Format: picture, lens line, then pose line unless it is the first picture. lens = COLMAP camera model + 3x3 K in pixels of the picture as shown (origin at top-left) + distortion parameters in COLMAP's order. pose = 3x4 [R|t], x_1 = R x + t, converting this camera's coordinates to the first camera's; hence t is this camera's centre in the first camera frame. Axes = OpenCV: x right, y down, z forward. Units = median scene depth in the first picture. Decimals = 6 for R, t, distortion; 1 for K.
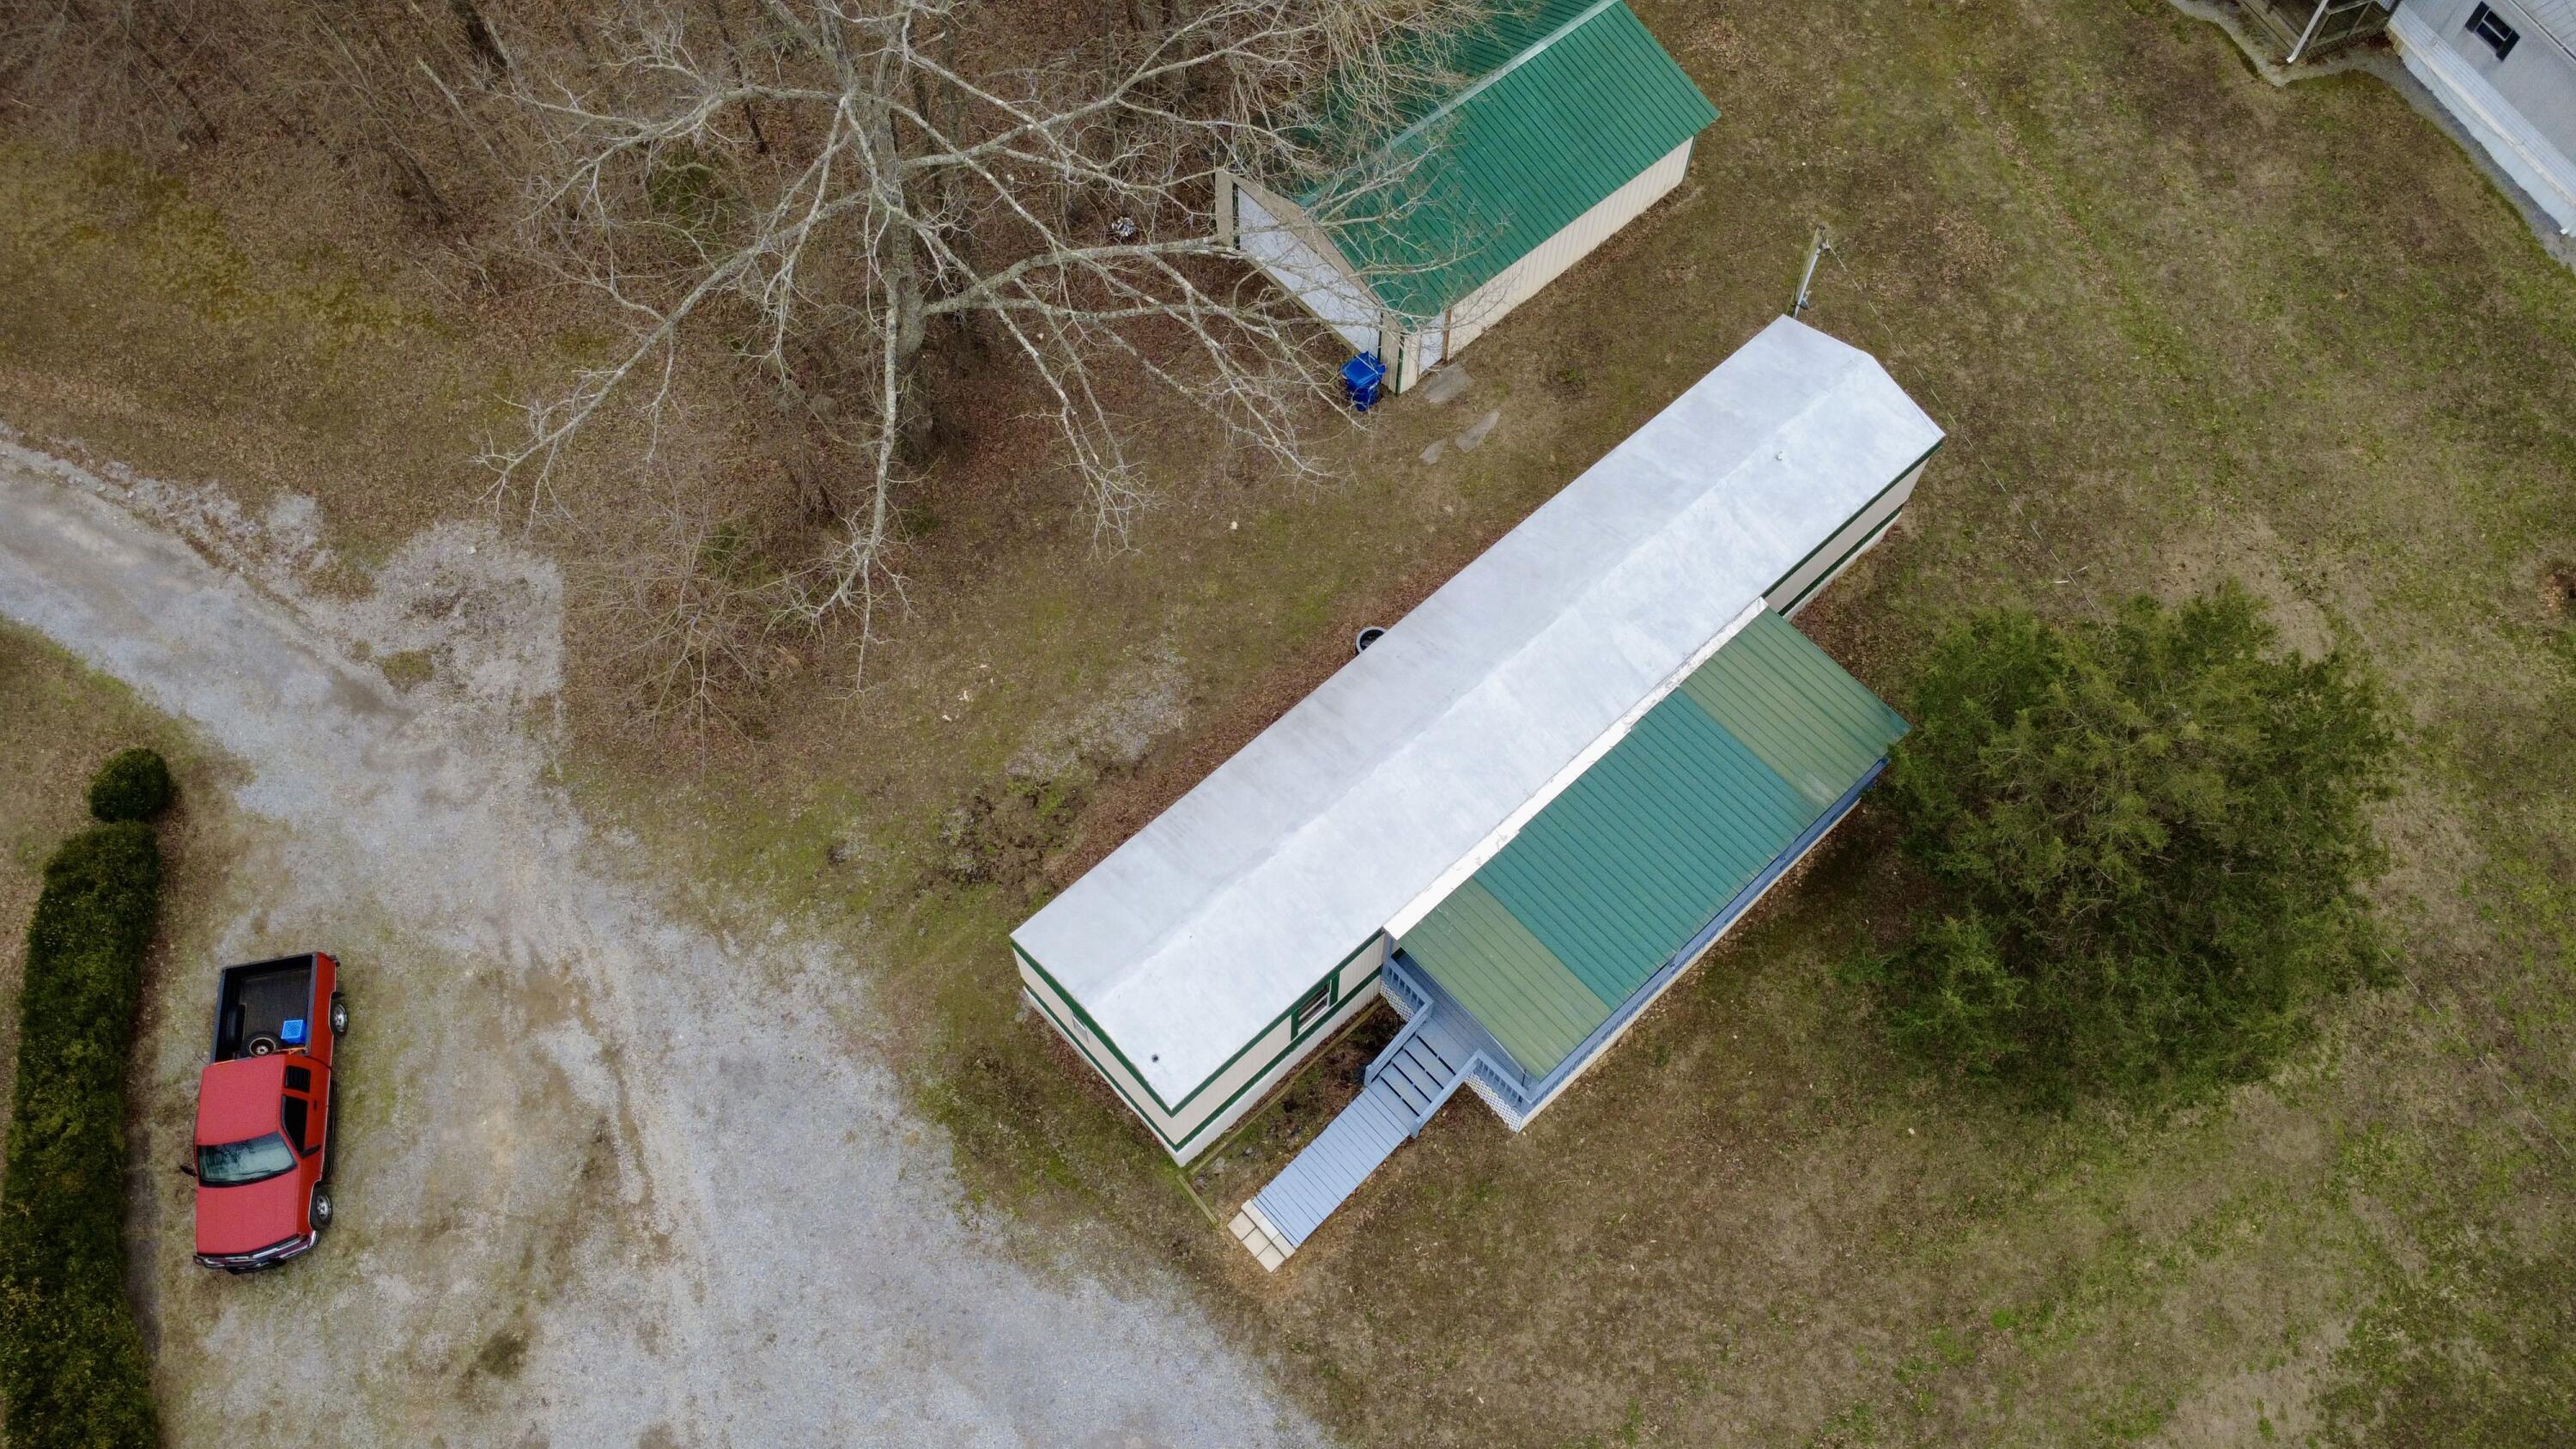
lens RADIAL K [[1886.8, 0, 1288.0], [0, 1886.8, 724.5], [0, 0, 1]] dist [-0.002808, 0.005188]
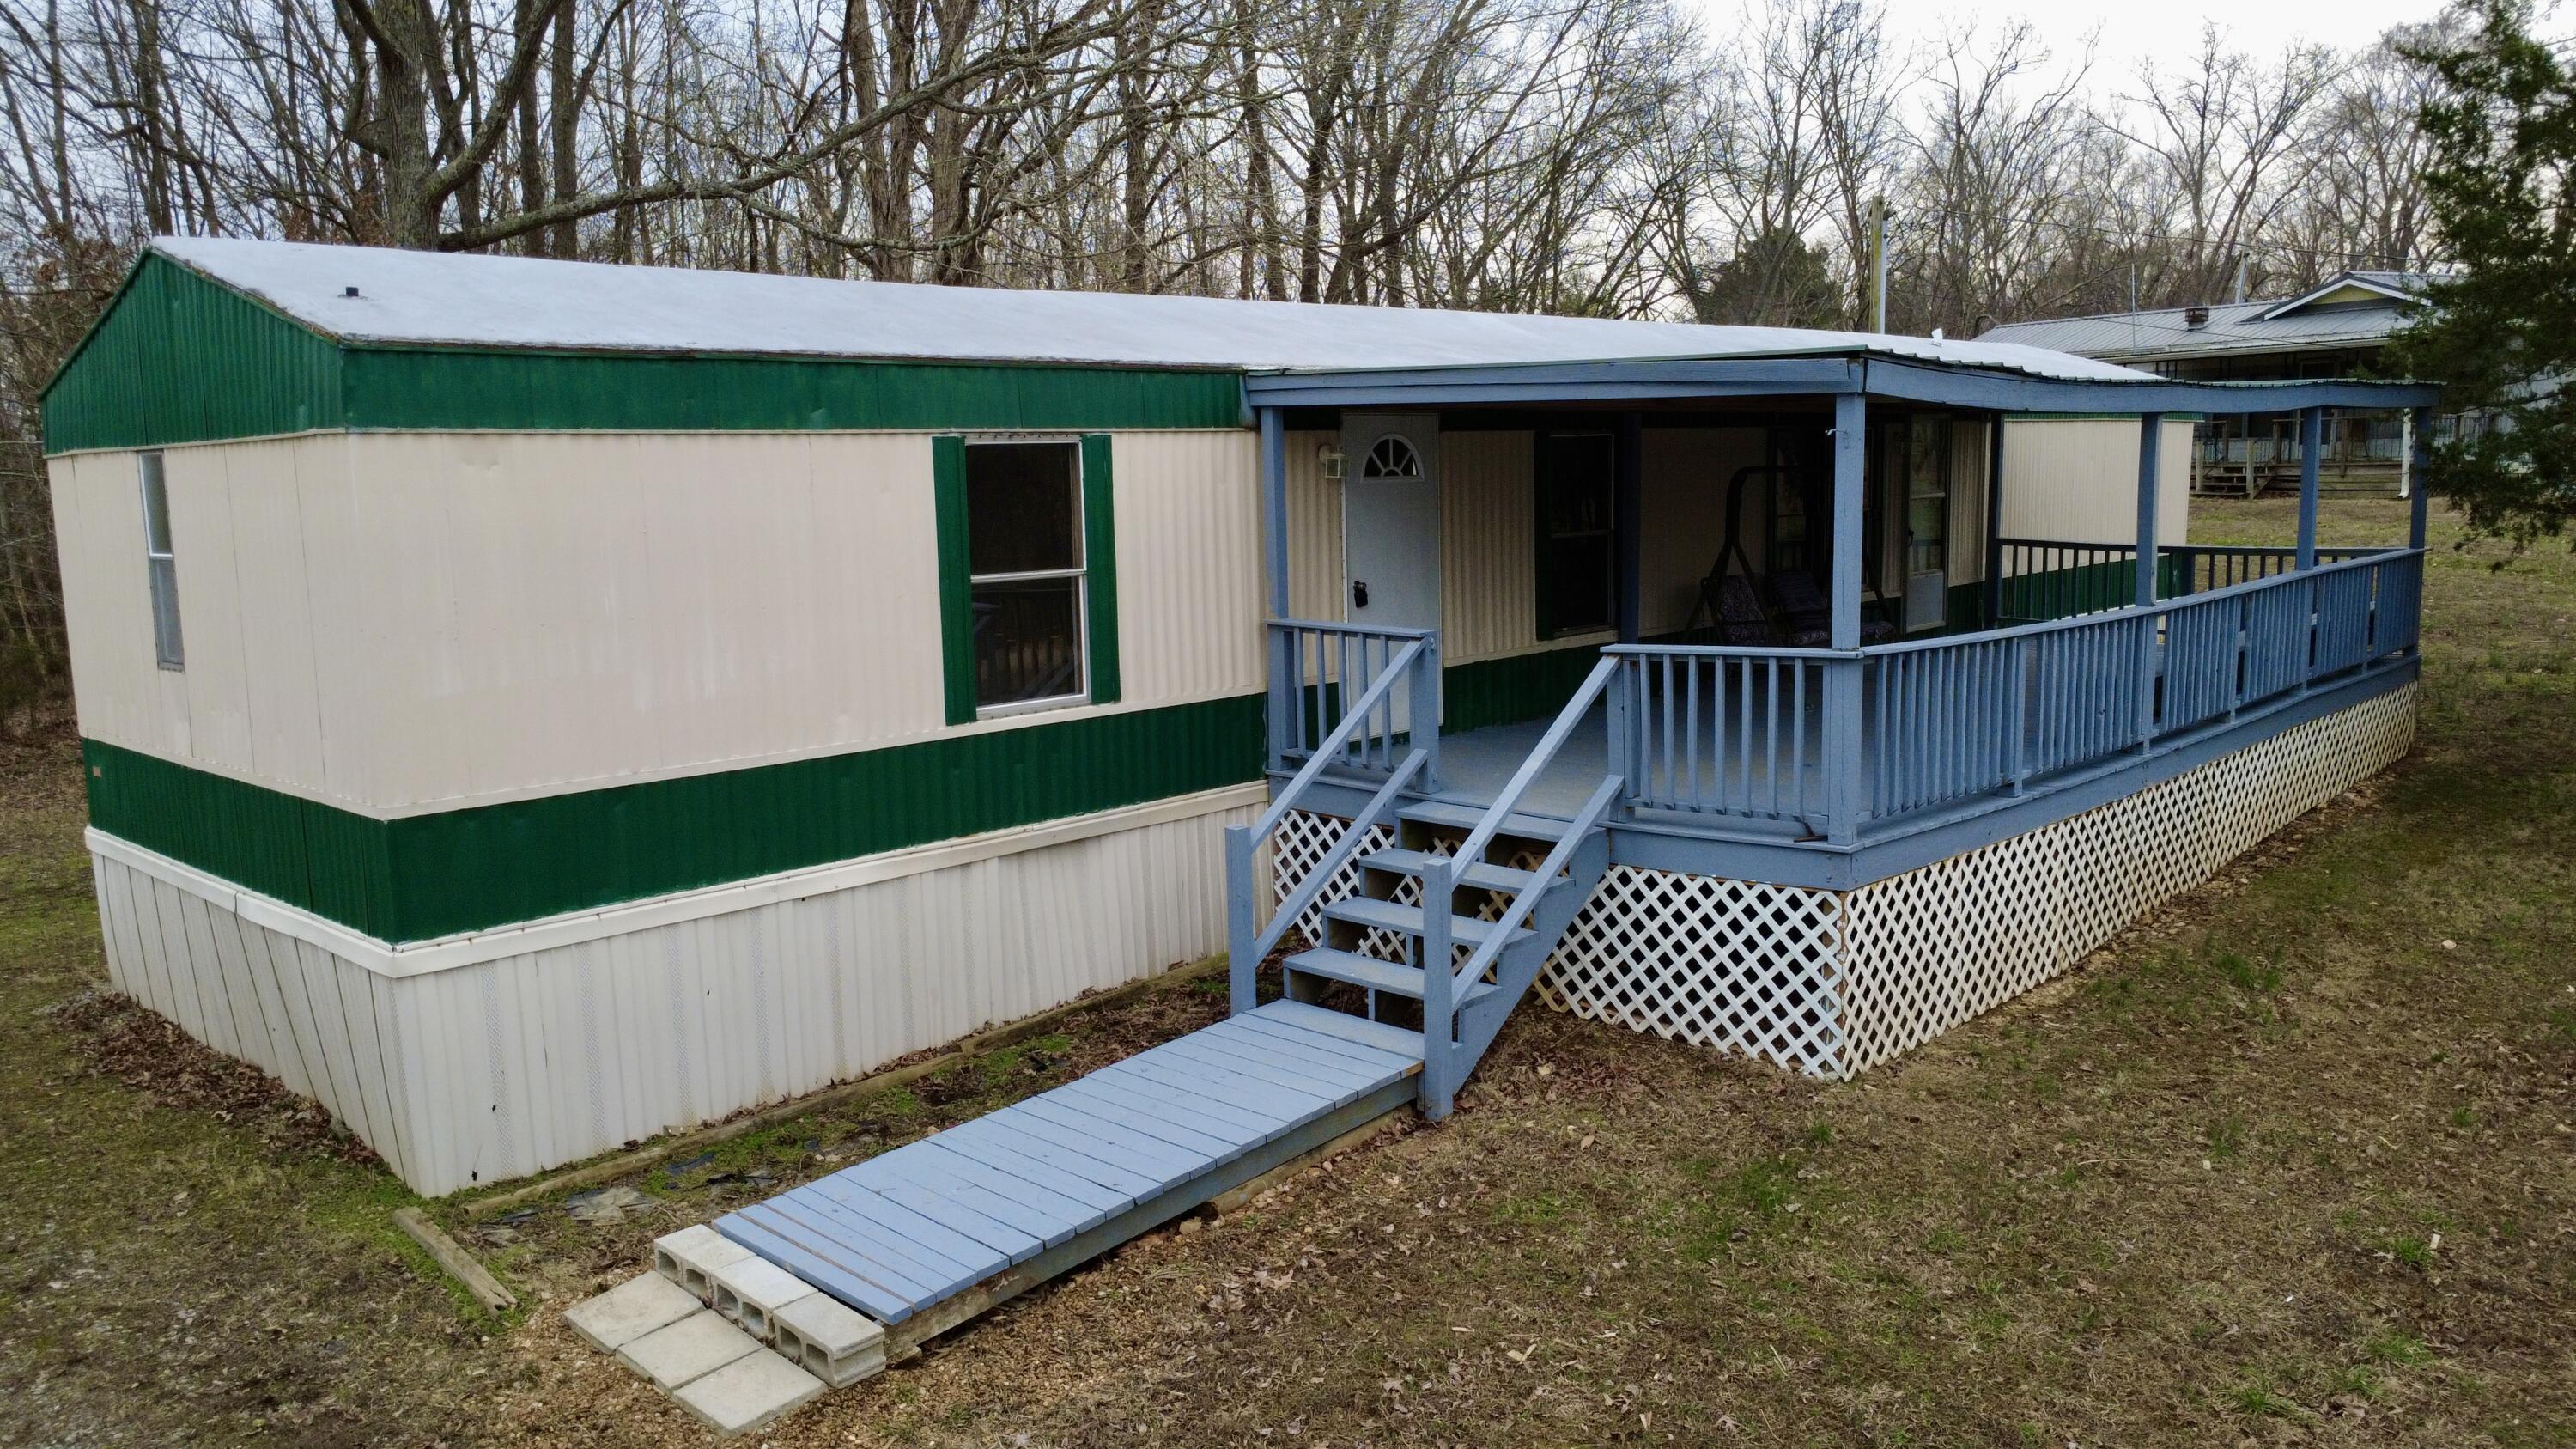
lens RADIAL K [[1886.8, 0, 1288.0], [0, 1886.8, 724.5], [0, 0, 1]] dist [-0.002808, 0.005188]
pose [[0.997370, -0.040487, 0.060124, 0.034941], [0.072299, 0.614979, -0.785222, 0.390361], [-0.005183, 0.787503, 0.616289, 0.828044]]
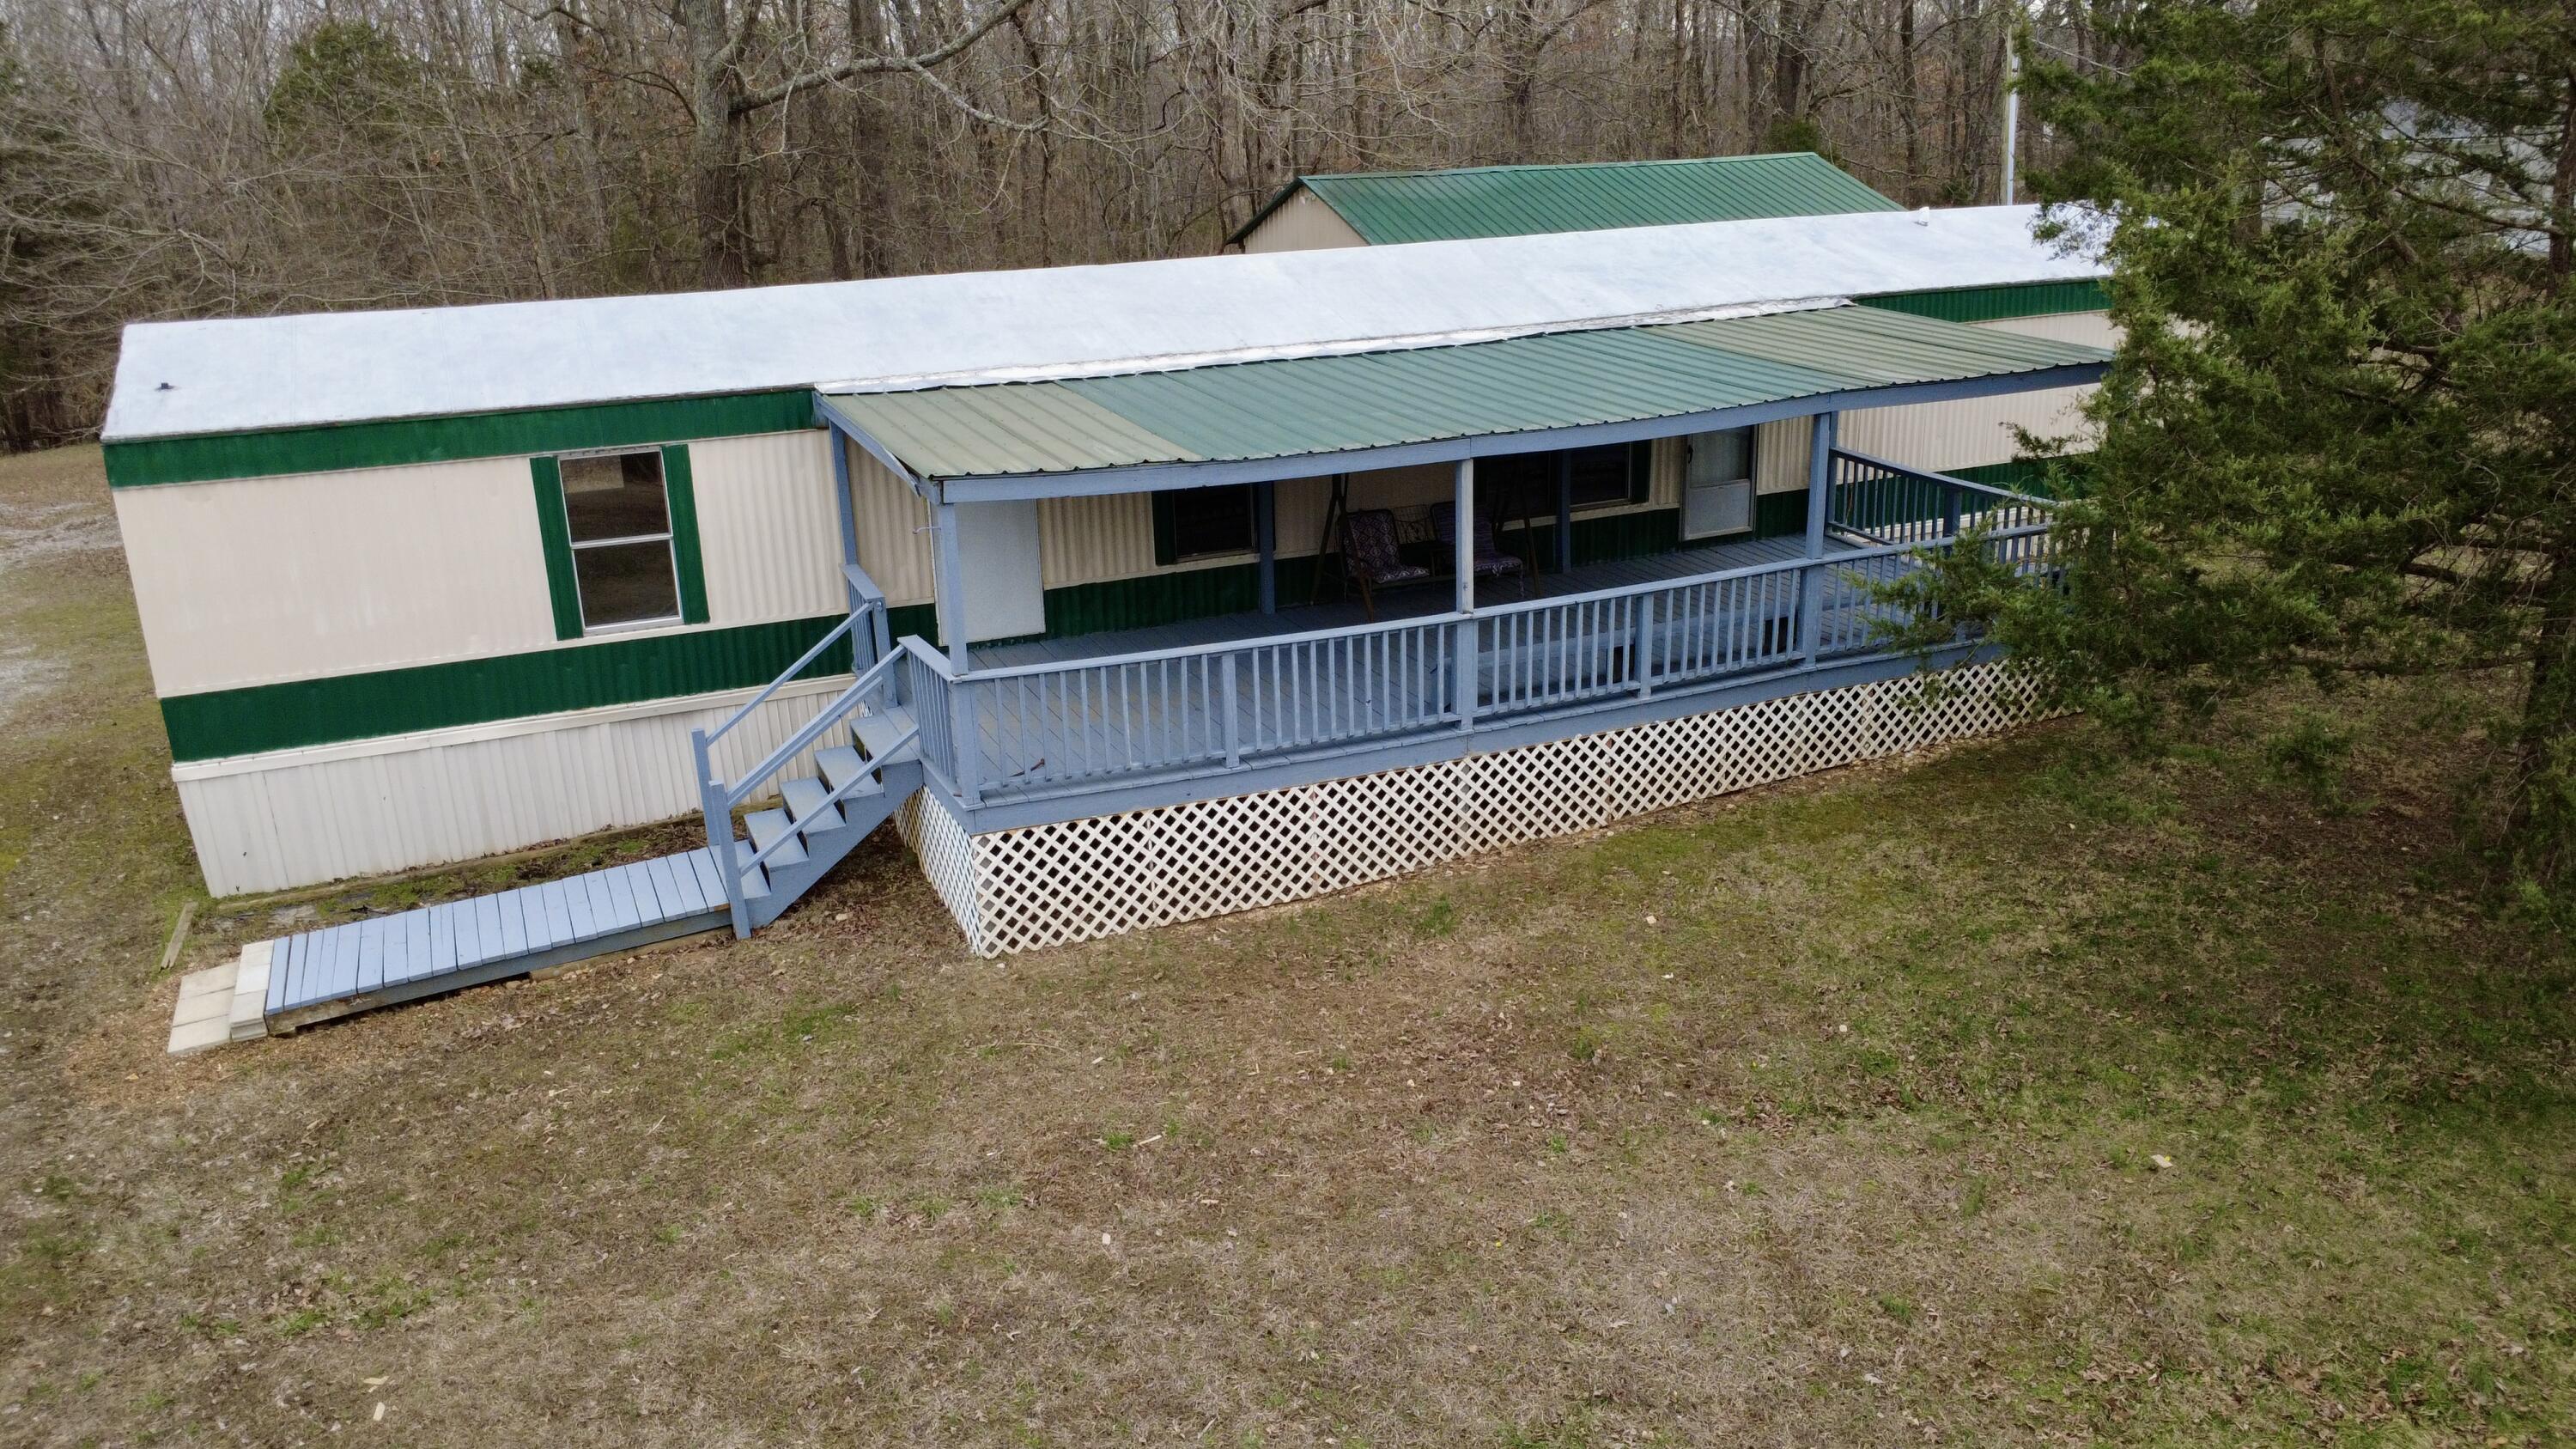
lens RADIAL K [[1886.8, 0, 1288.0], [0, 1886.8, 724.5], [0, 0, 1]] dist [-0.002808, 0.005188]
pose [[0.944515, 0.069886, -0.320947, 0.301564], [-0.264497, 0.741185, -0.616998, 0.405772], [0.194761, 0.667653, 0.718545, 0.733621]]
